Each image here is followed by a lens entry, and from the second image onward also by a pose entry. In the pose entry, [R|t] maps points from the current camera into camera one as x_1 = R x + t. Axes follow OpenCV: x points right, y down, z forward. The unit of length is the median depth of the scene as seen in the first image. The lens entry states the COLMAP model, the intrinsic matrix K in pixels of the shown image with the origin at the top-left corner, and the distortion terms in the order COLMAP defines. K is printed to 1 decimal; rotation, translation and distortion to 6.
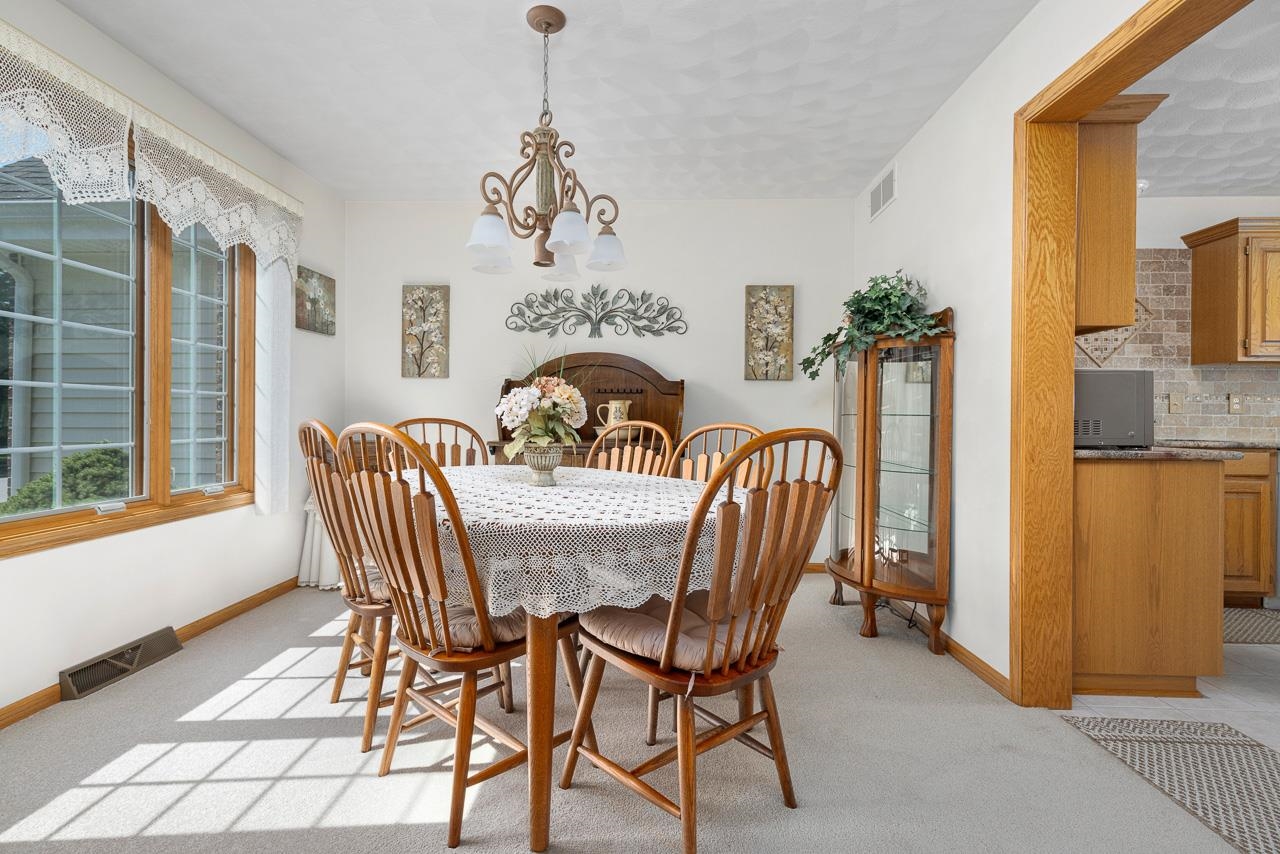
lens RADIAL K [[573.5, 0, 635.8], [0, 573.5, 416.3], [0, 0, 1]] dist [0.006997, -0.001063]
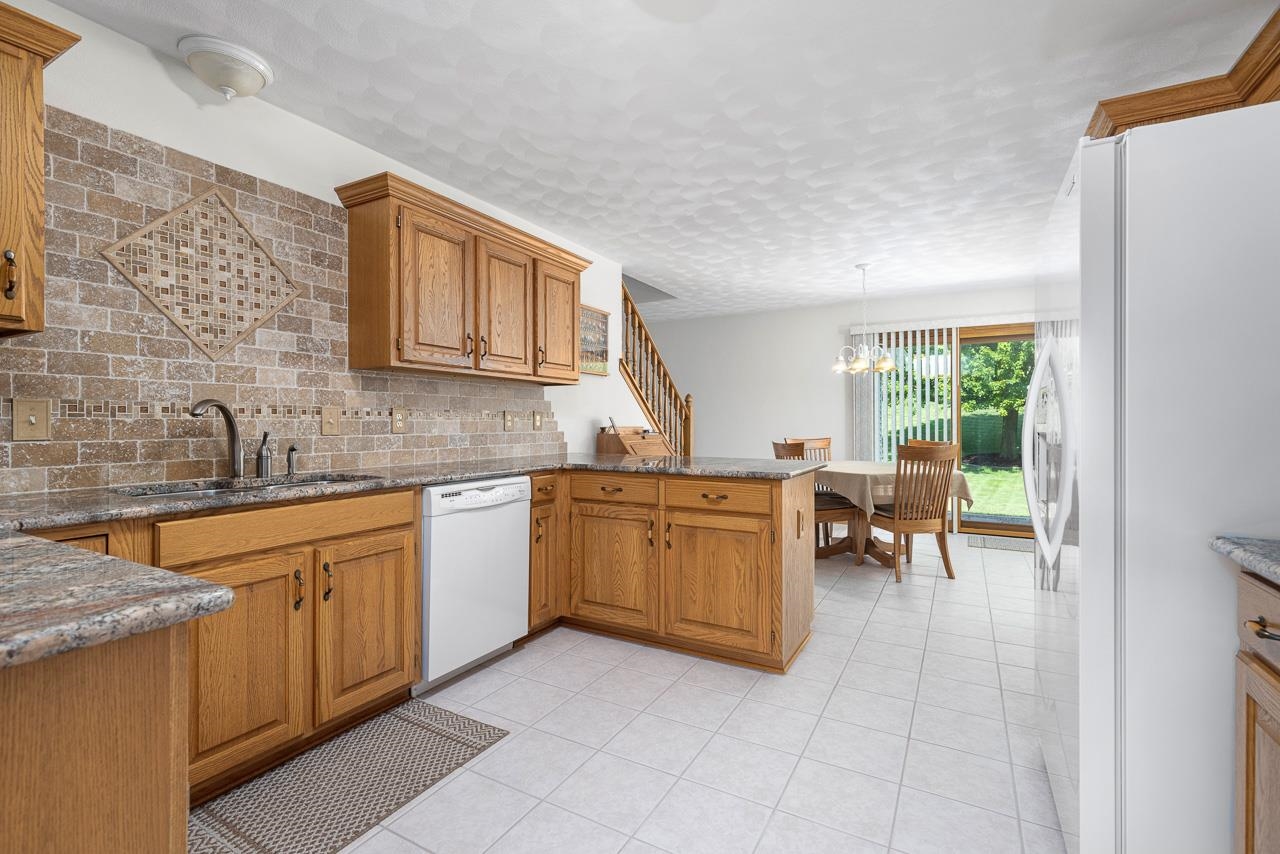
lens RADIAL K [[573.5, 0, 636.7], [0, 573.5, 421.9], [0, 0, 1]] dist [0.006997, -0.001063]
pose [[0.456097, -0.012012, 0.889849, 0.481029], [0.007732, 0.999925, 0.009535, -0.025171], [-0.889897, 0.002532, 0.456155, 0.343848]]
